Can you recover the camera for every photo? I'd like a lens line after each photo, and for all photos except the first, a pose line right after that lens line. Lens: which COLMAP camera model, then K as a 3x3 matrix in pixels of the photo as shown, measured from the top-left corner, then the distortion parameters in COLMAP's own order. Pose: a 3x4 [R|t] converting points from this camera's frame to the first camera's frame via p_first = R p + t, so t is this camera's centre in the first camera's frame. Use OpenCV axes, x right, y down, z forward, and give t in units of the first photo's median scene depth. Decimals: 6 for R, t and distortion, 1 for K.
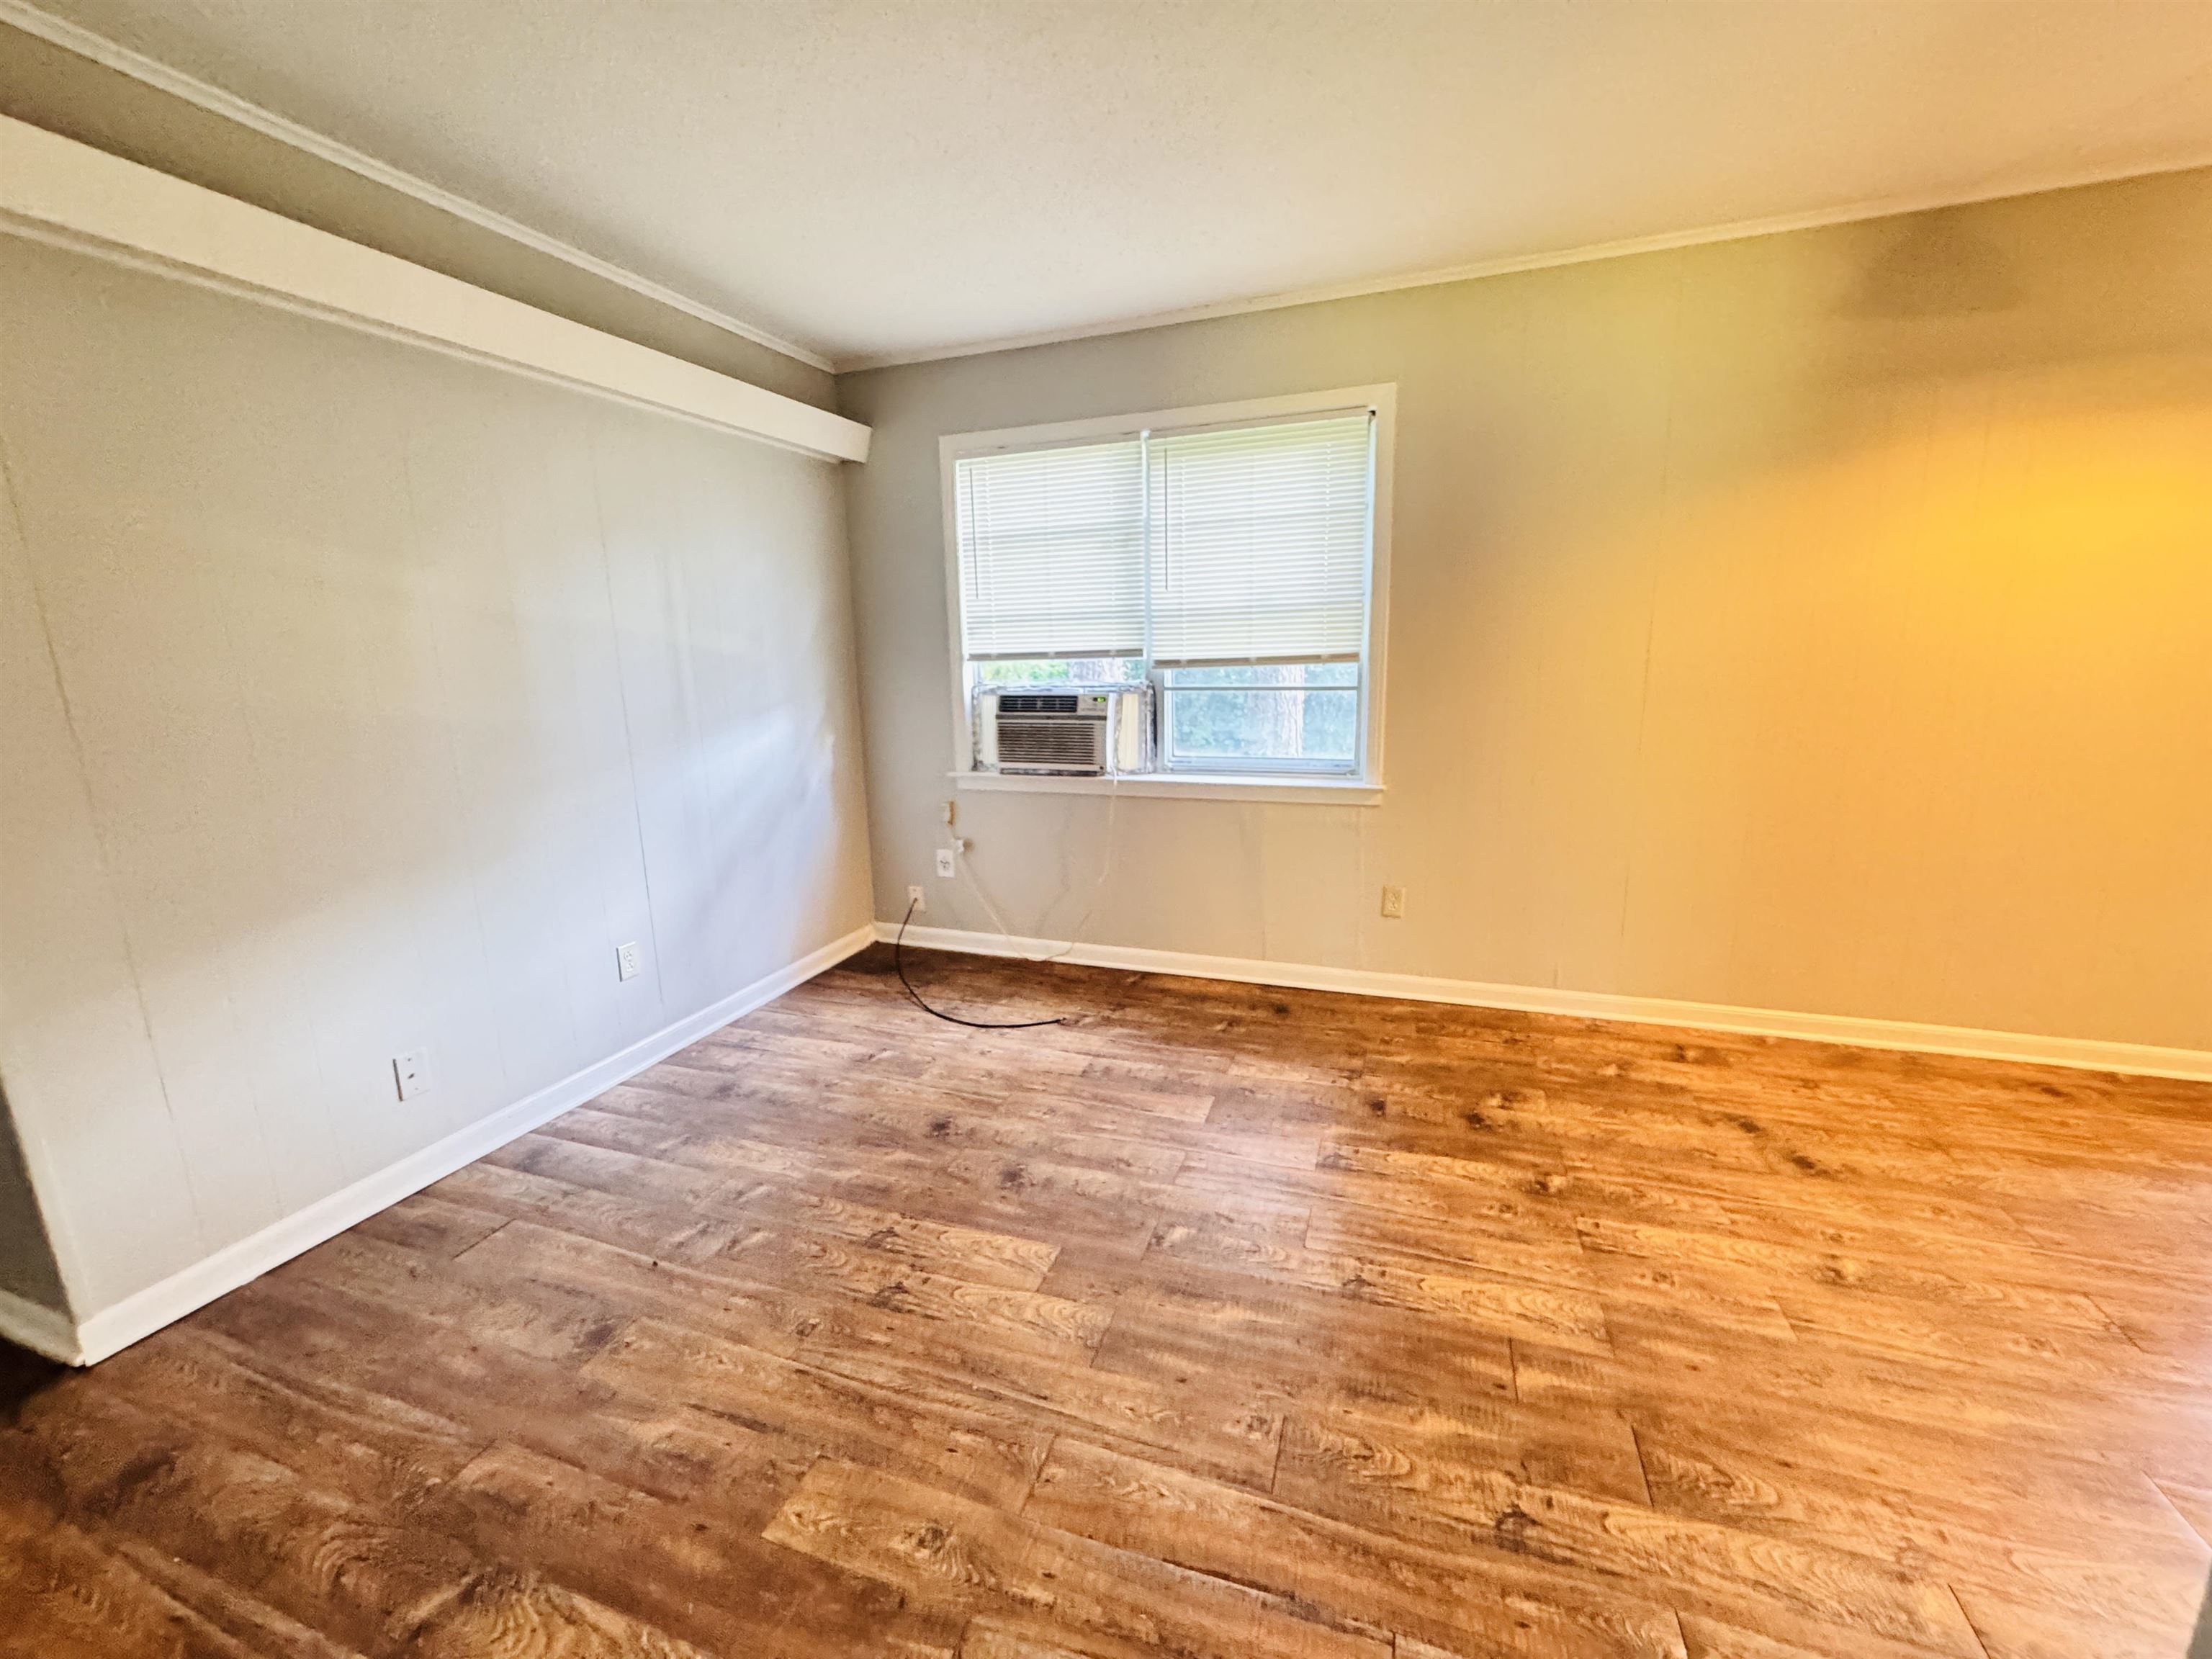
lens RADIAL K [[886.7, 0, 1103.6], [0, 886.7, 819.8], [0, 0, 1]] dist [-0.005060, 0.001060]
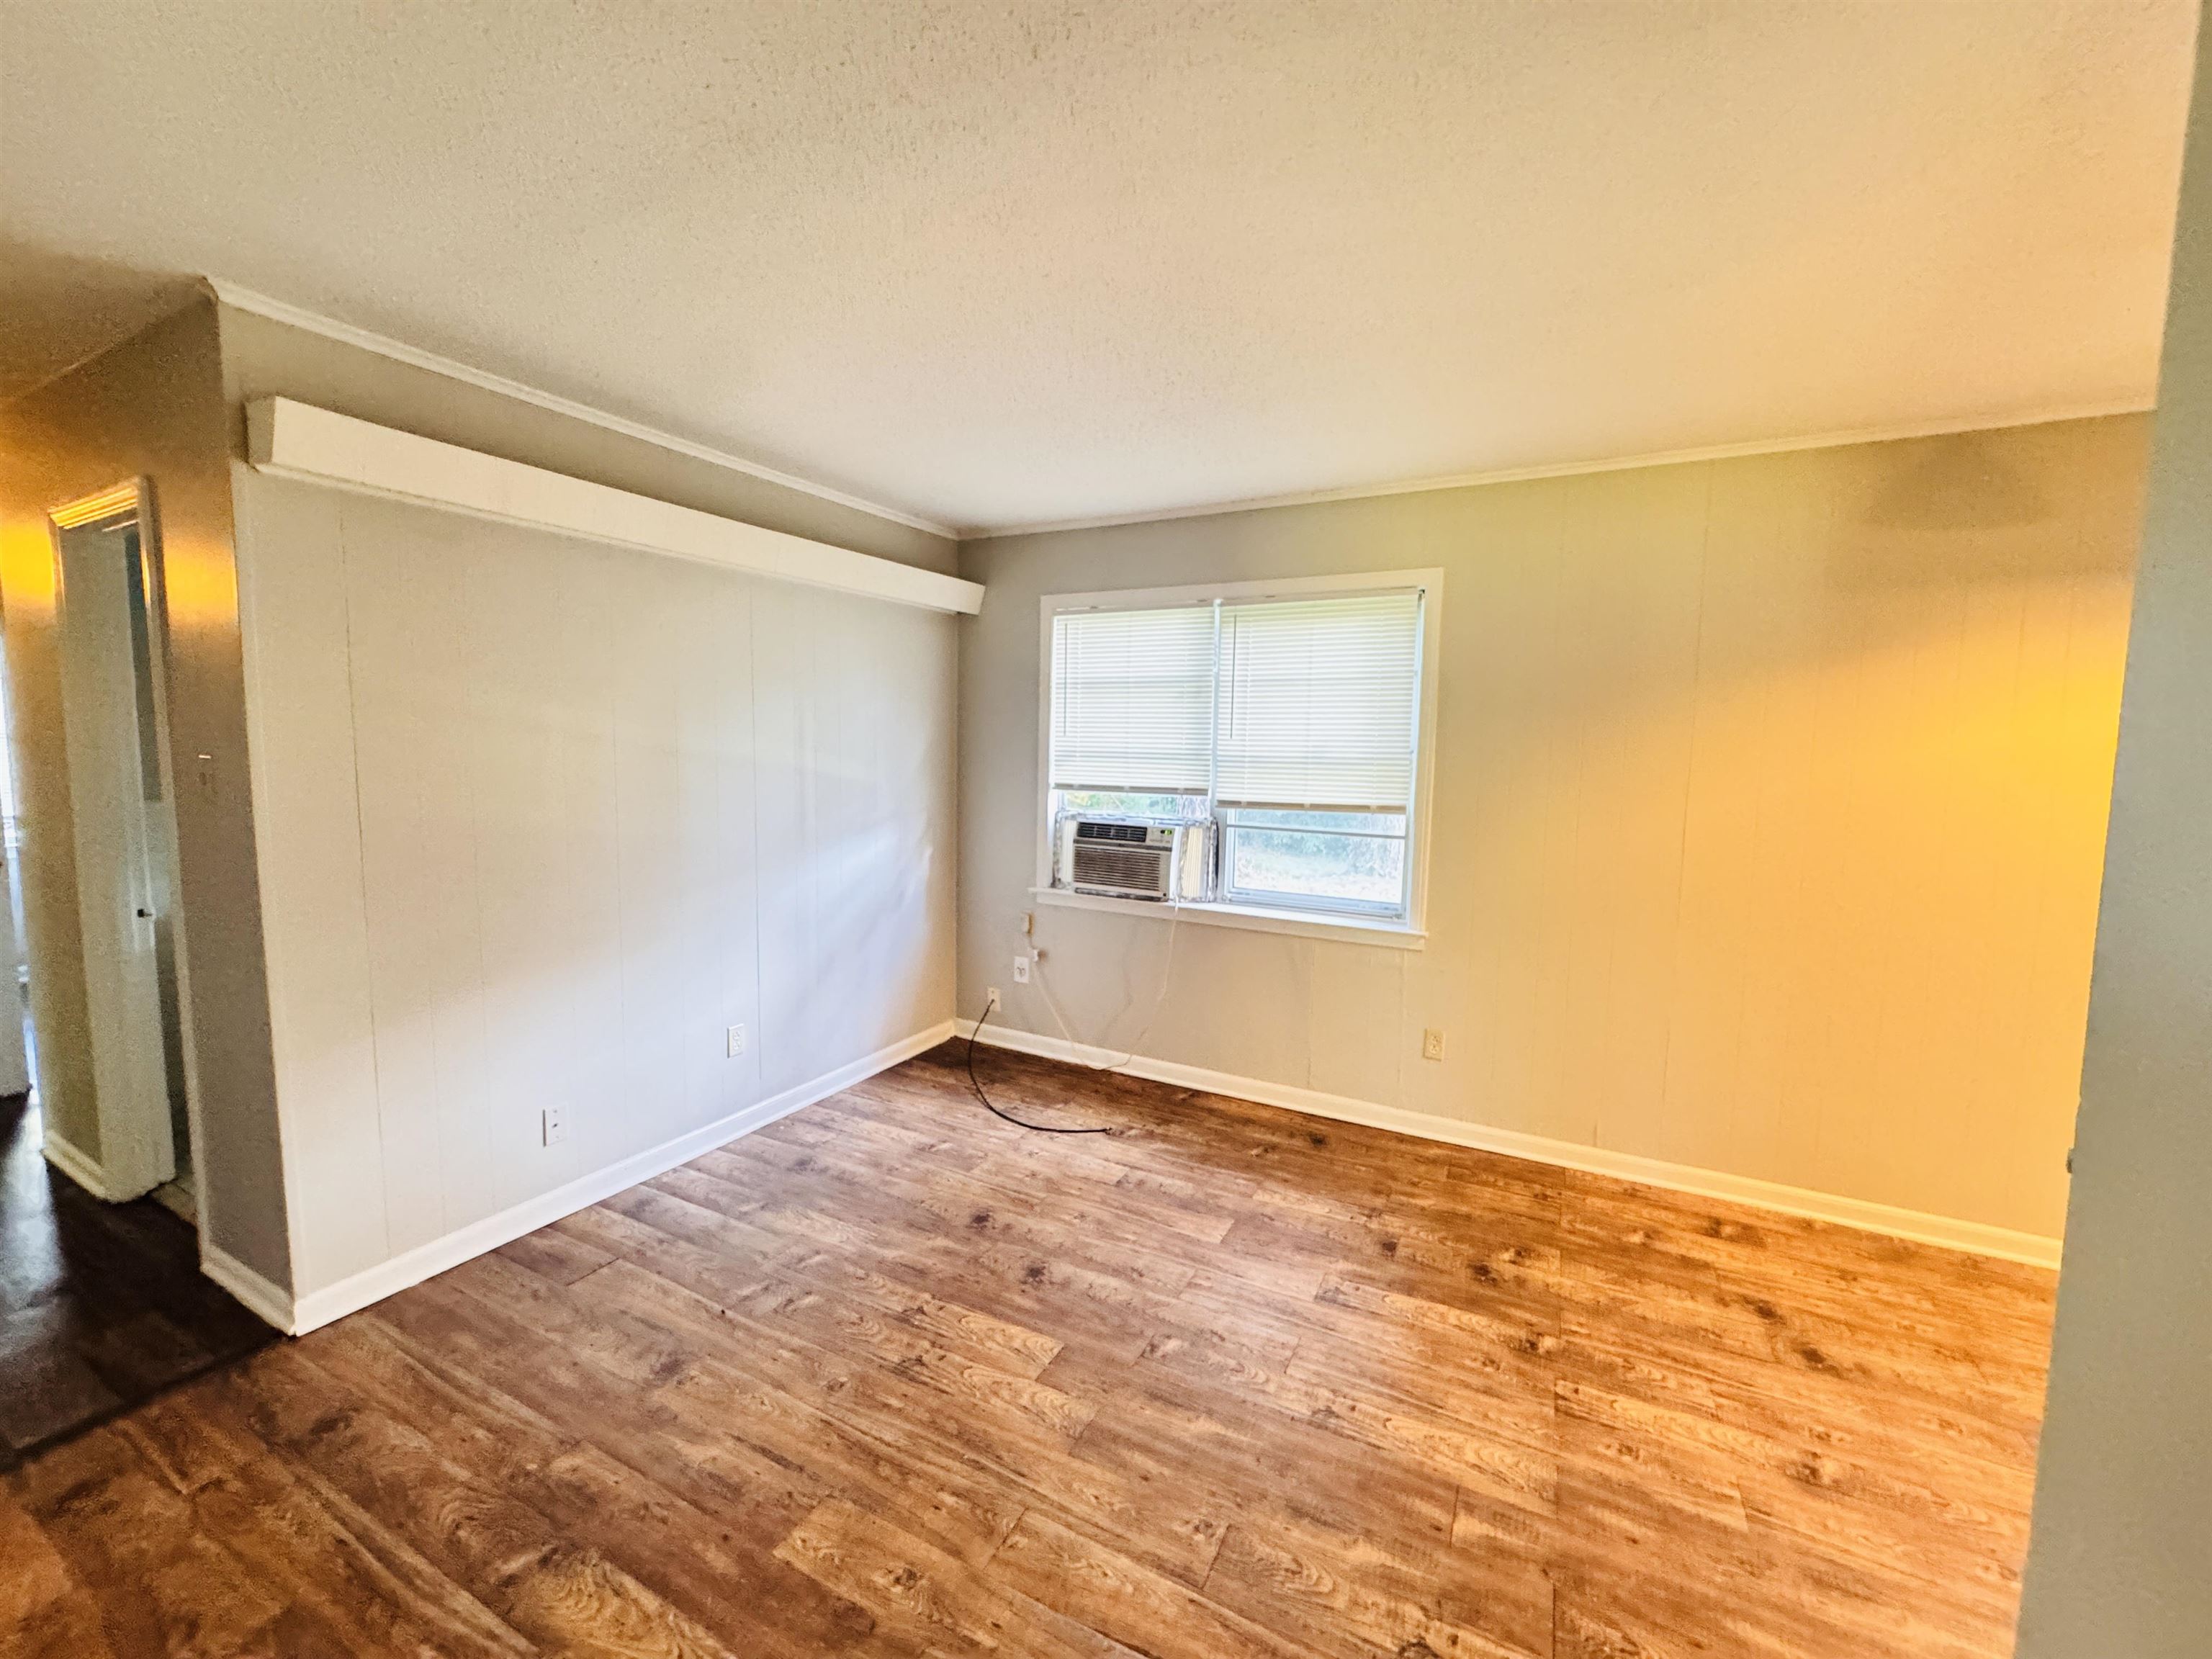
lens RADIAL K [[886.7, 0, 1103.5], [0, 886.7, 819.8], [0, 0, 1]] dist [-0.005060, 0.001060]
pose [[0.989366, 0.054462, -0.134869, 0.102614], [-0.068196, 0.992708, -0.099398, -0.057164], [0.128472, 0.107539, 0.985865, -0.144873]]
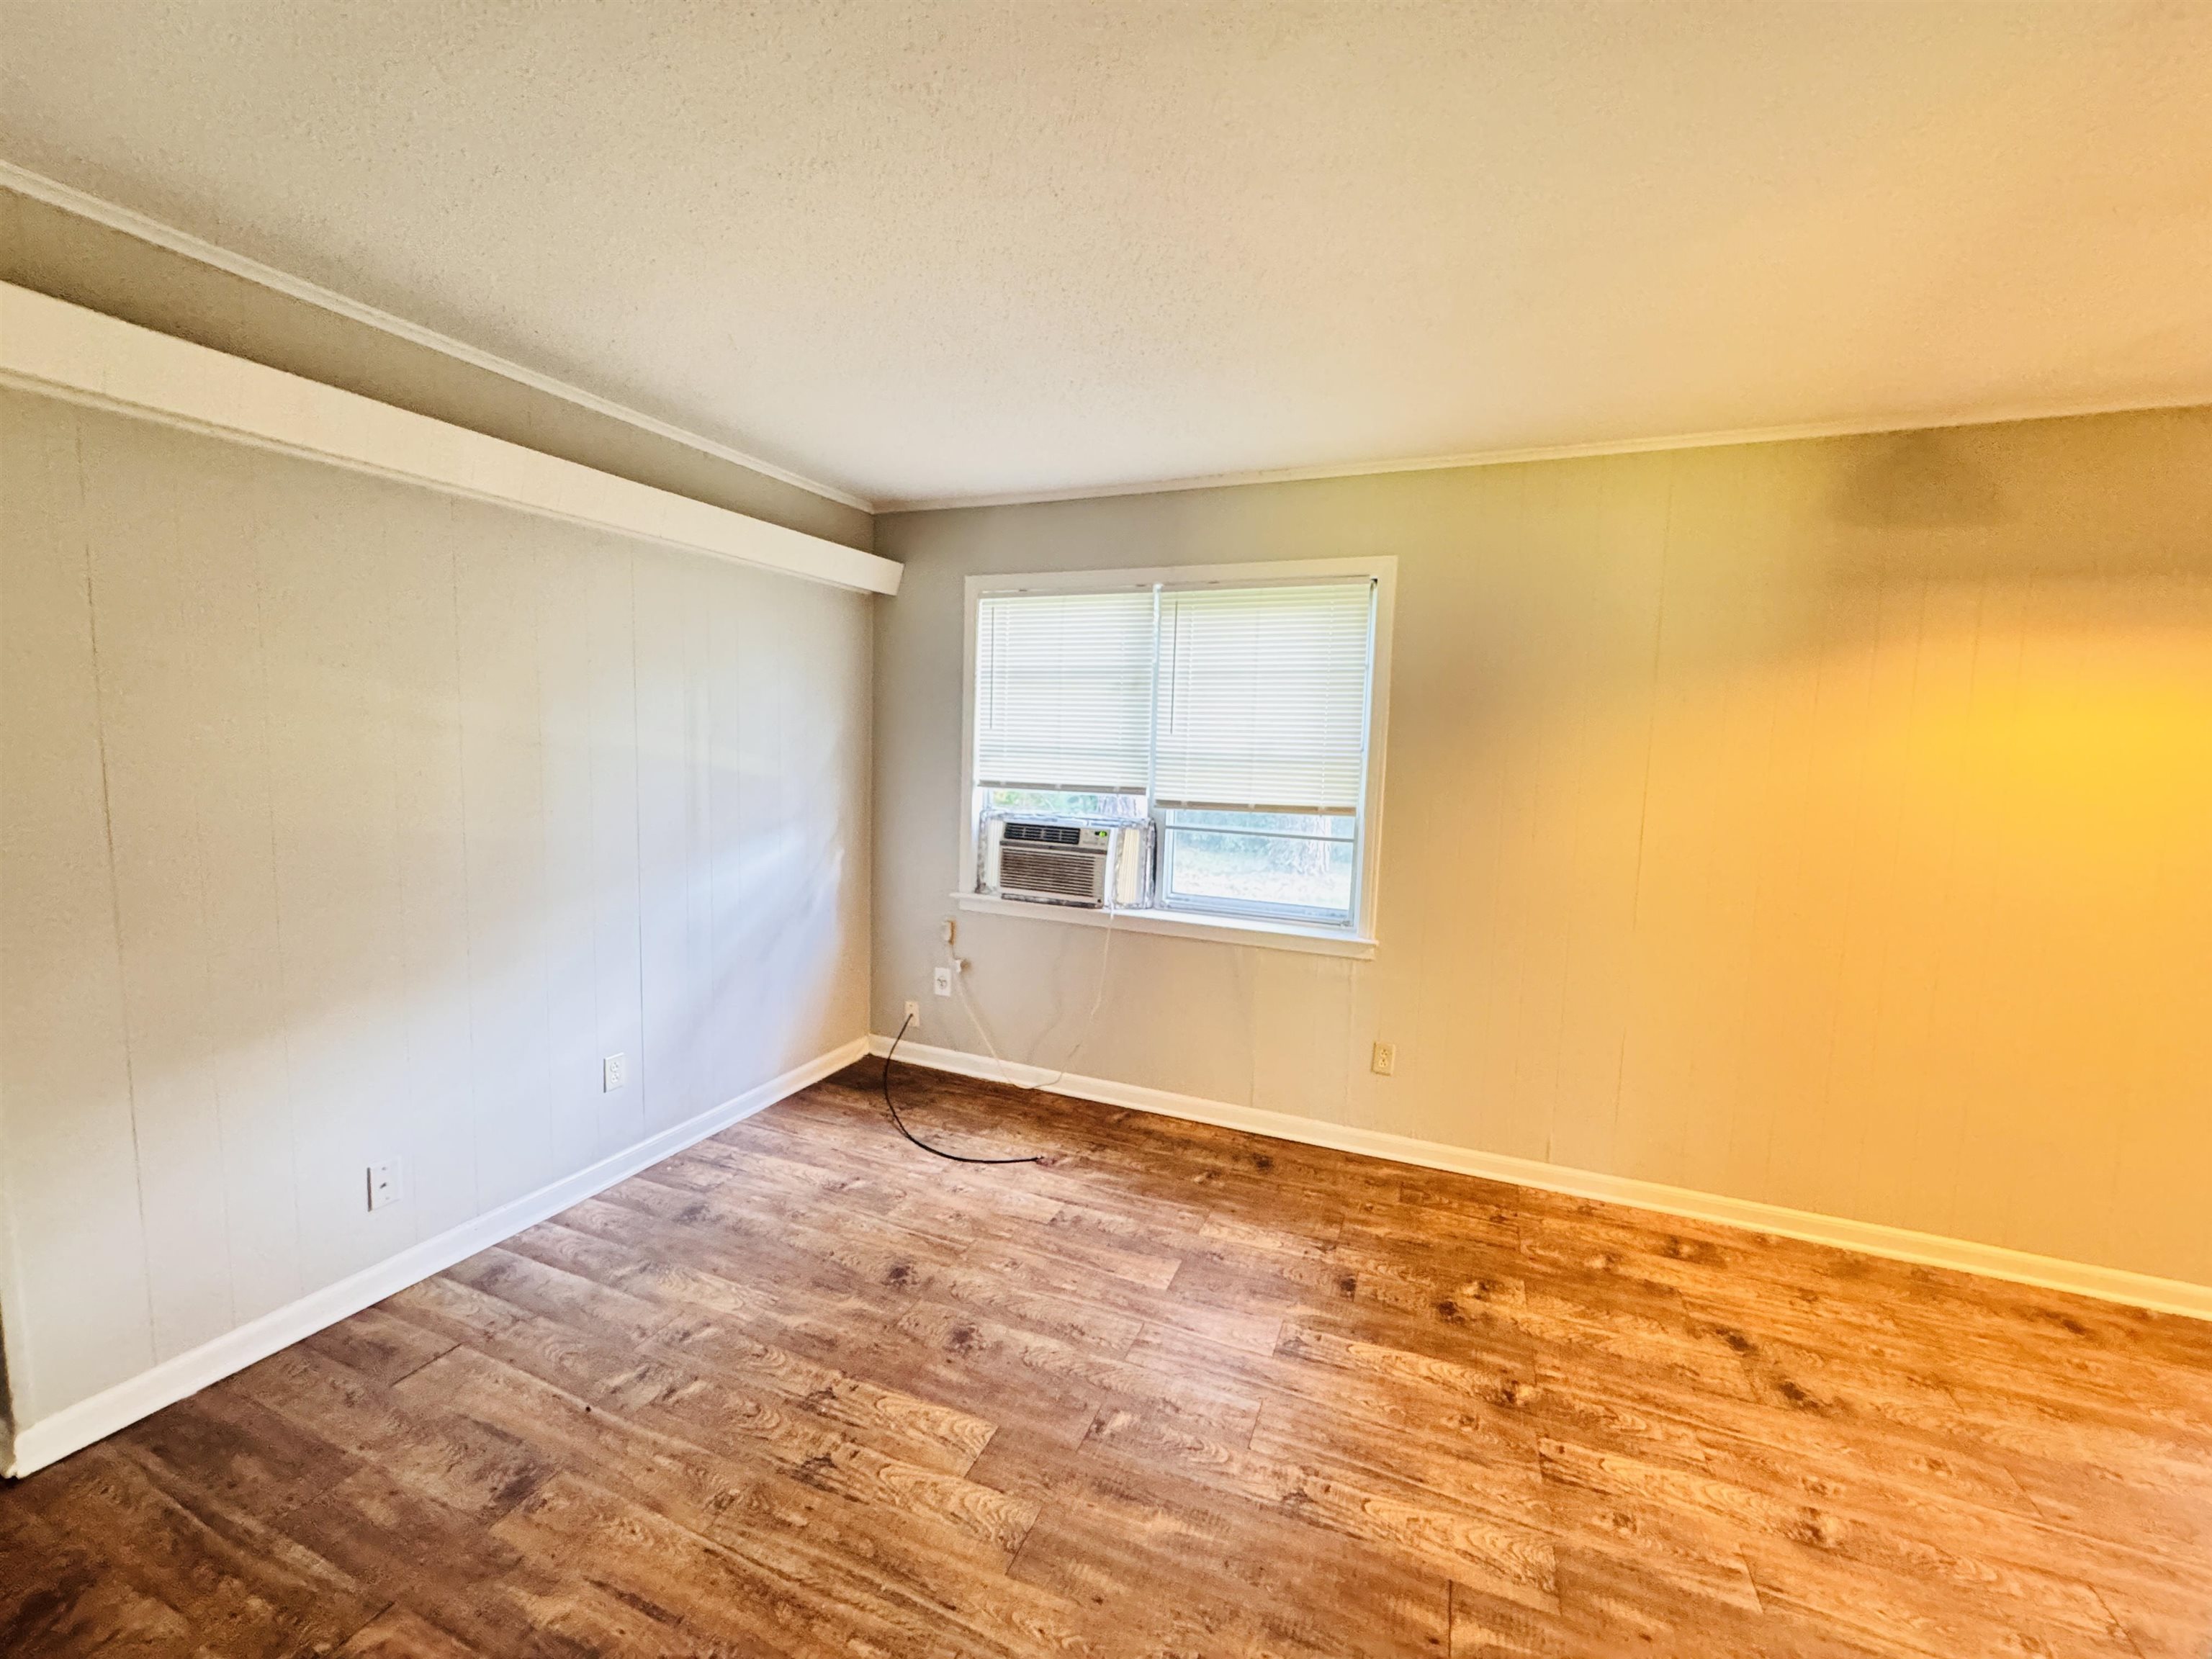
lens RADIAL K [[886.7, 0, 1104.2], [0, 886.7, 819.3], [0, 0, 1]] dist [-0.005060, 0.001060]
pose [[0.997496, 0.057900, -0.040609, 0.061579], [-0.061732, 0.993016, -0.100537, -0.078119], [0.034505, 0.102792, 0.994104, -0.024861]]
